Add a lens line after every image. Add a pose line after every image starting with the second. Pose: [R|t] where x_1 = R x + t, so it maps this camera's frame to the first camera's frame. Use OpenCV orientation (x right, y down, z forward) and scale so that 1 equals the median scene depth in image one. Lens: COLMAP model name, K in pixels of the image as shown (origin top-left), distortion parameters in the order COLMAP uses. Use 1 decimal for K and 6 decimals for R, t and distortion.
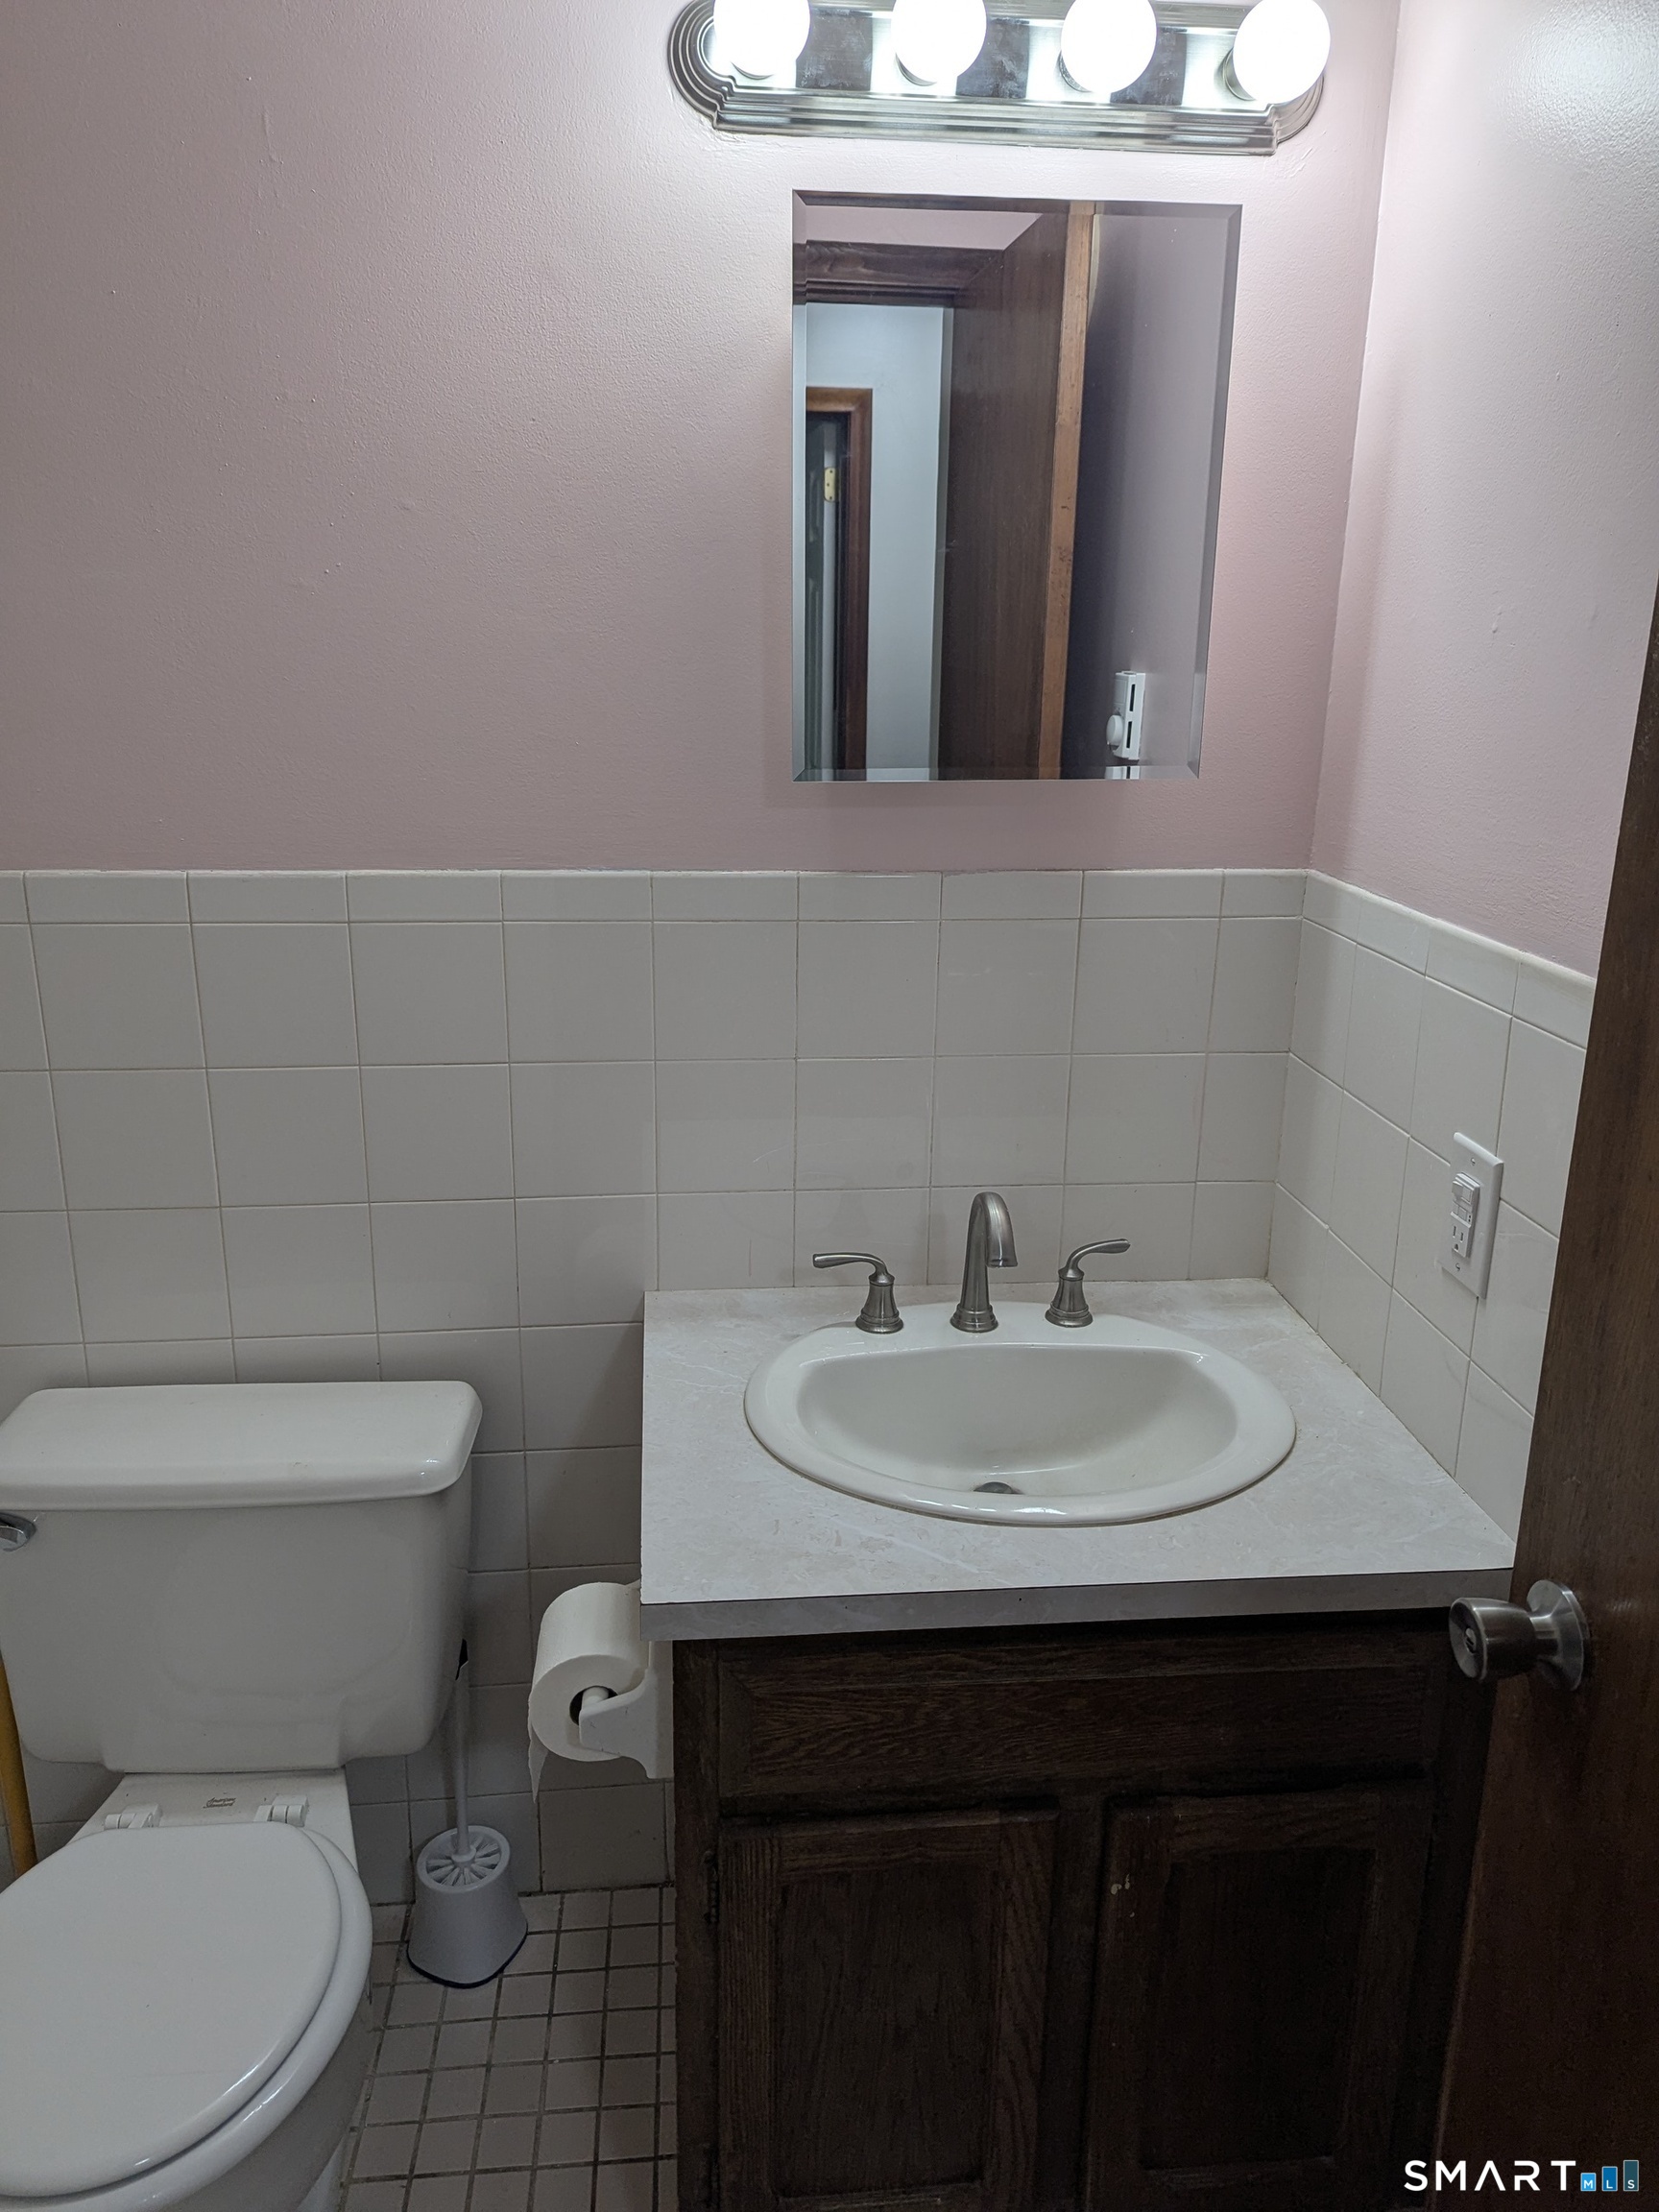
lens RADIAL K [[1561.1, 0, 835.8], [0, 1561.1, 1100.6], [0, 0, 1]] dist [0.049361, -0.039629]
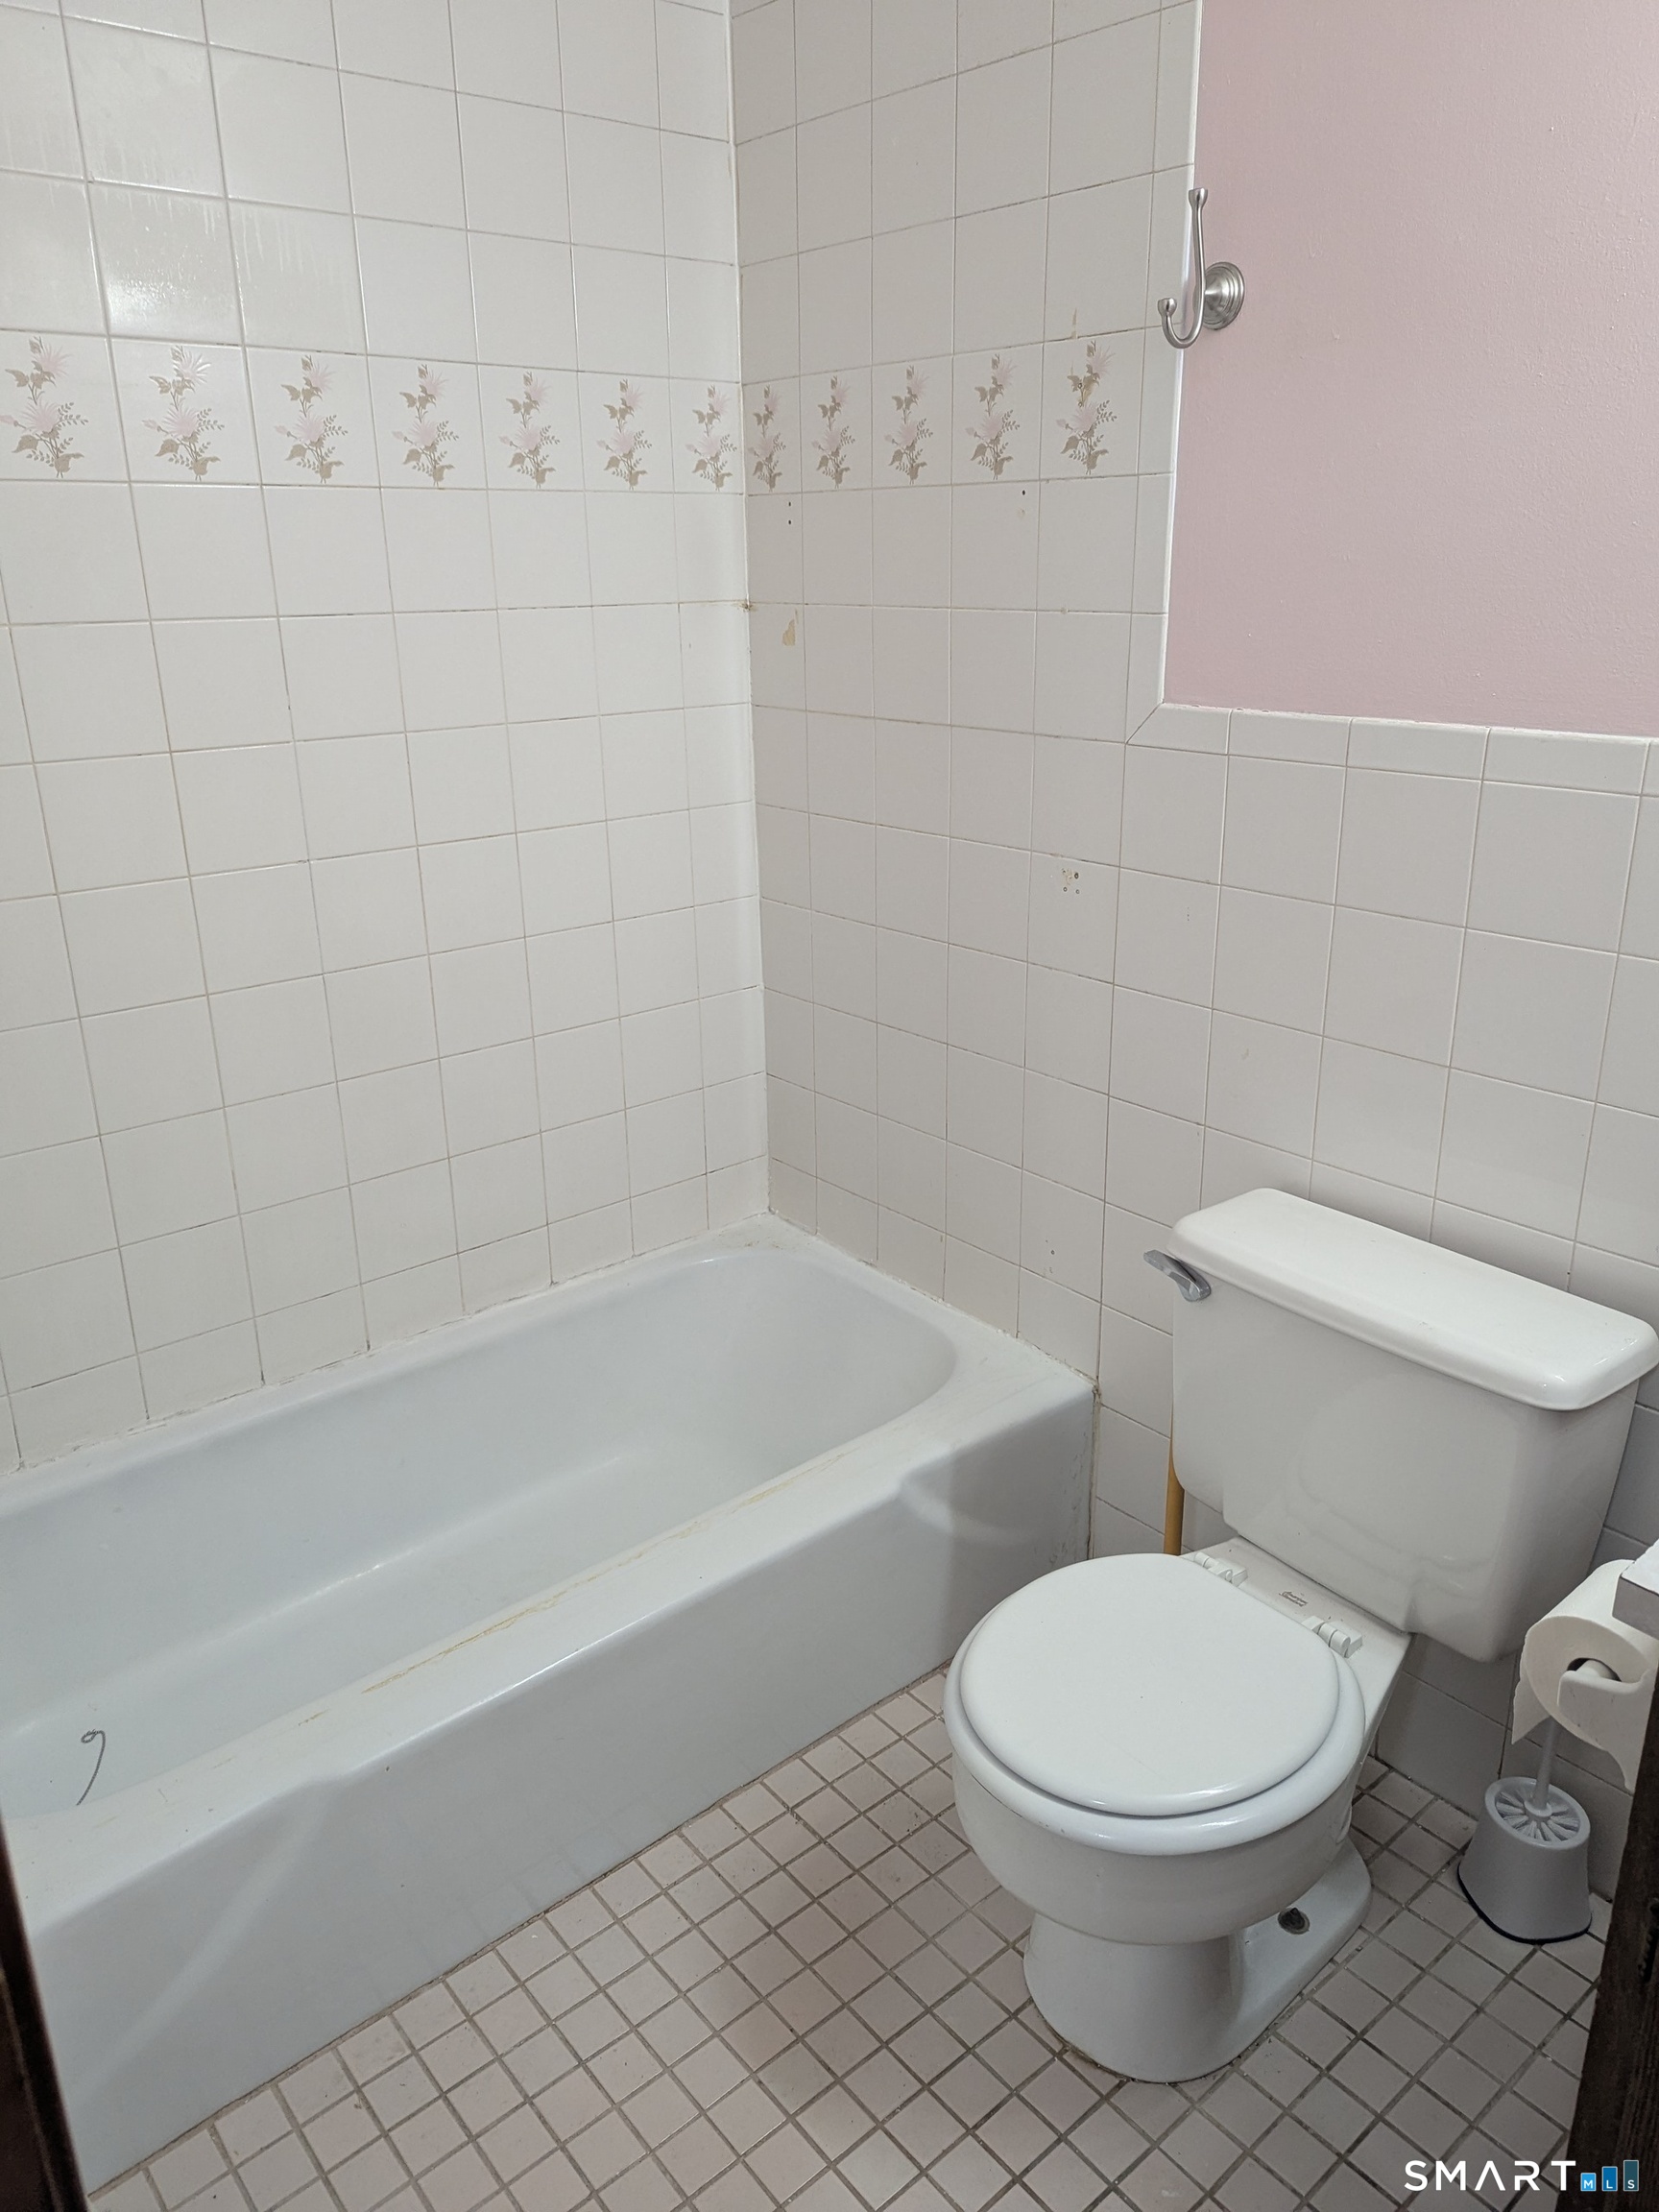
lens RADIAL K [[1561.1, 0, 839.2], [0, 1561.1, 1102.0], [0, 0, 1]] dist [0.049361, -0.039629]
pose [[0.574416, 0.252382, -0.778684, 0.178848], [-0.215387, 0.964361, 0.153677, 0.018485], [0.789718, 0.079444, 0.608304, 0.072871]]
